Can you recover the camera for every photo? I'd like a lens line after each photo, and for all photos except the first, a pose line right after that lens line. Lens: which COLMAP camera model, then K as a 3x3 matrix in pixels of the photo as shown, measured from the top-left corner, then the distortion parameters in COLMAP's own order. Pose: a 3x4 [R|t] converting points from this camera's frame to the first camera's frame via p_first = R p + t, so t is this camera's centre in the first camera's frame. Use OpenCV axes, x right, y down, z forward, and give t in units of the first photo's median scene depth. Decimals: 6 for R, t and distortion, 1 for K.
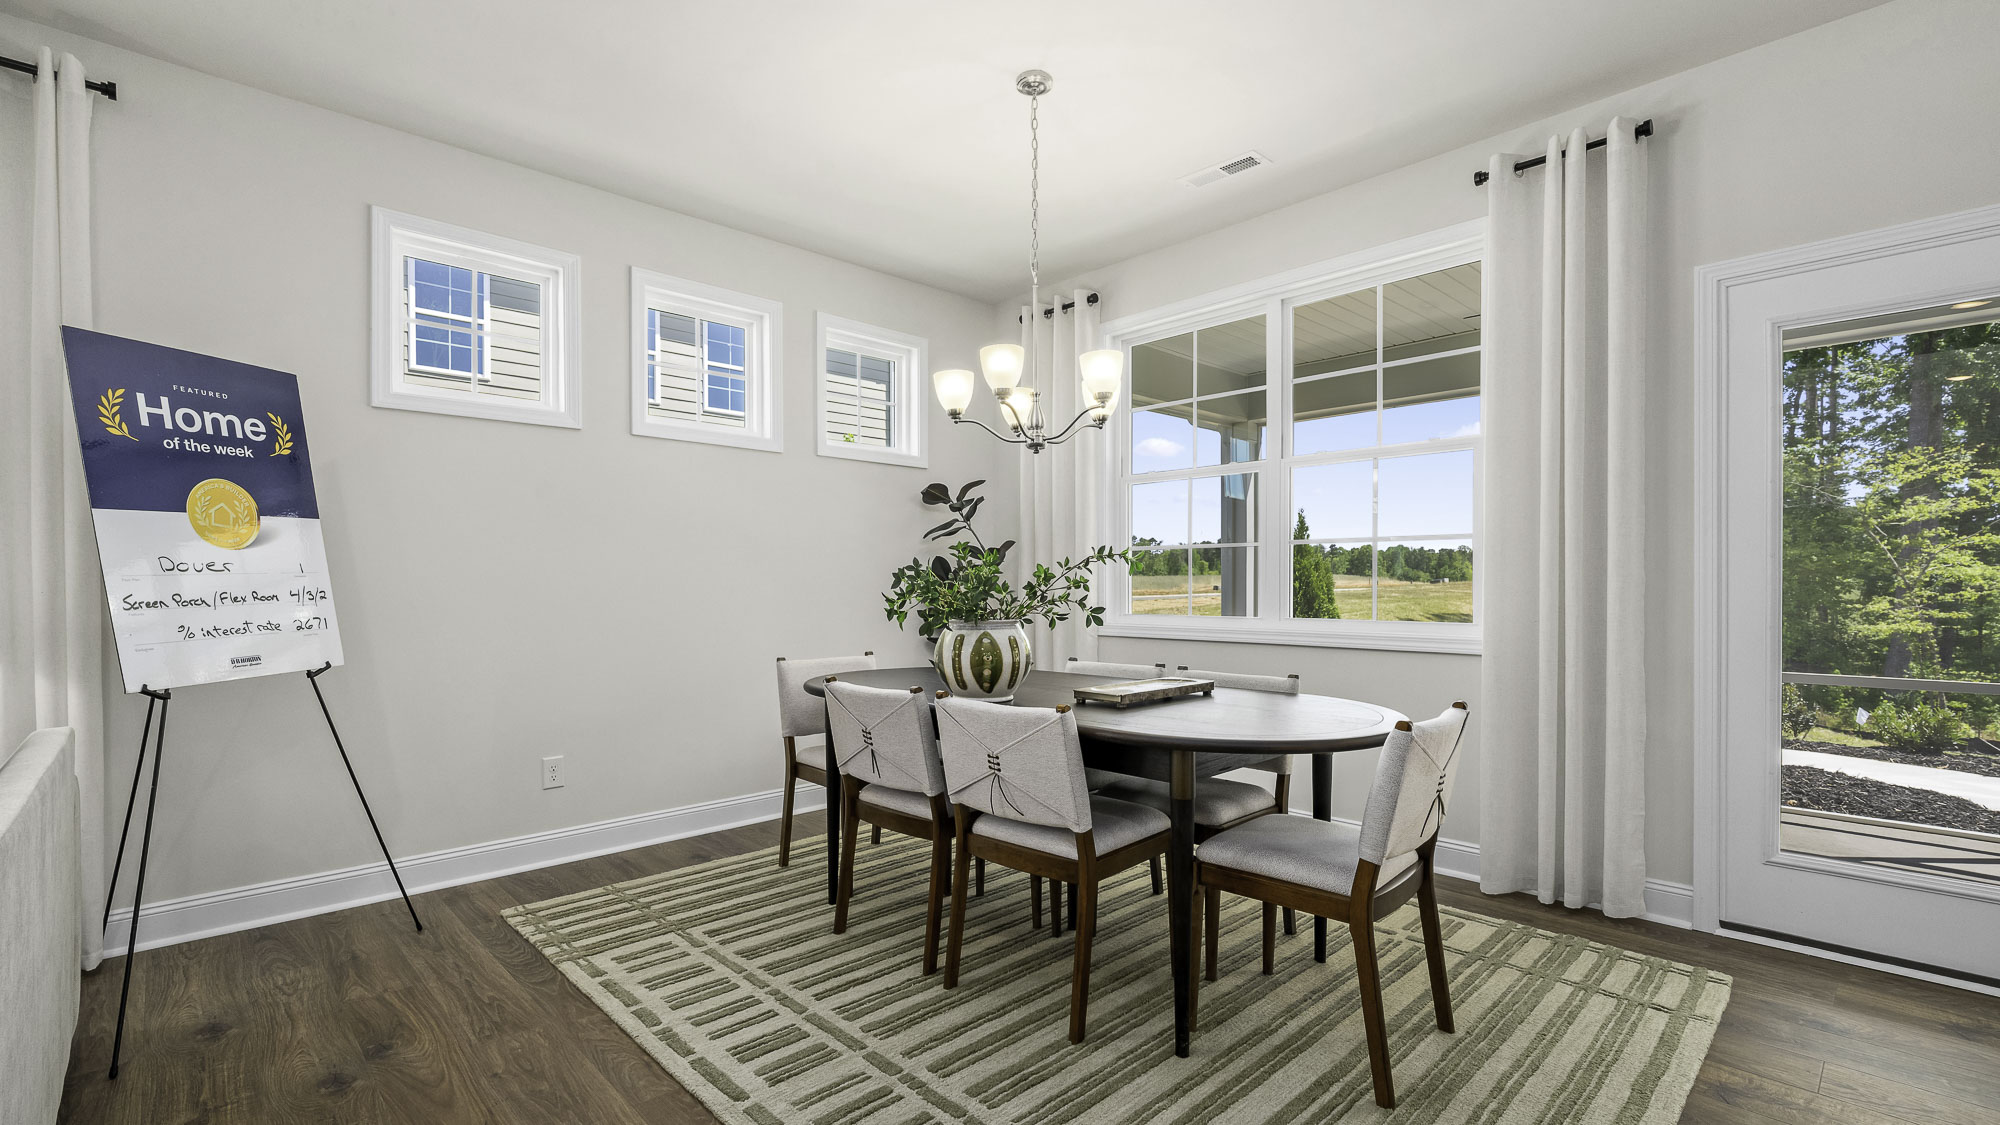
lens RADIAL K [[879.3, 0, 1001.6], [0, 879.3, 569.2], [0, 0, 1]] dist [0.004691, -0.001636]
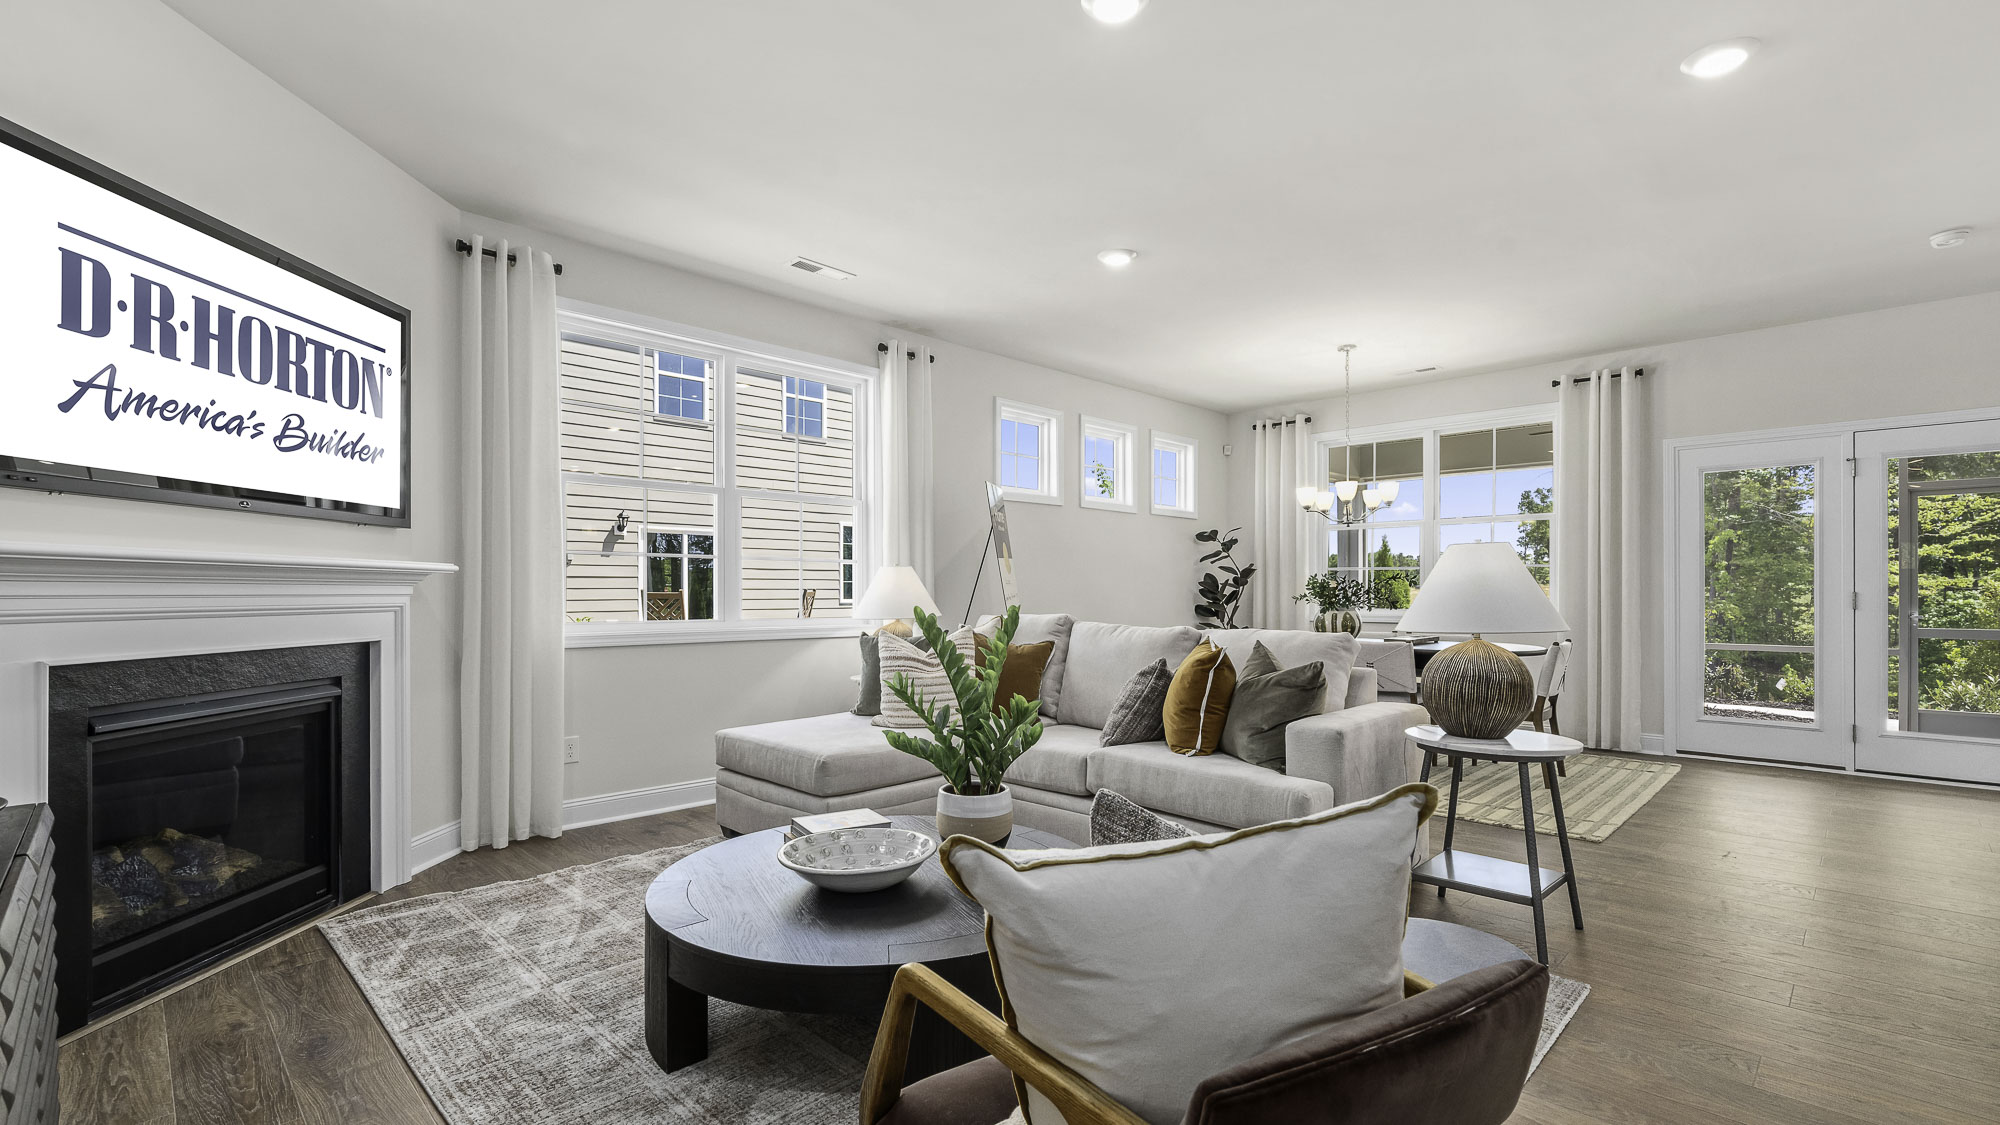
lens RADIAL K [[879.3, 0, 1000.9], [0, 879.3, 570.8], [0, 0, 1]] dist [0.004691, -0.001636]
pose [[0.999801, 0.000034, 0.019964, -0.757477], [0.000059, 0.999989, -0.004671, -0.018850], [-0.019964, 0.004671, 0.999790, -0.968192]]
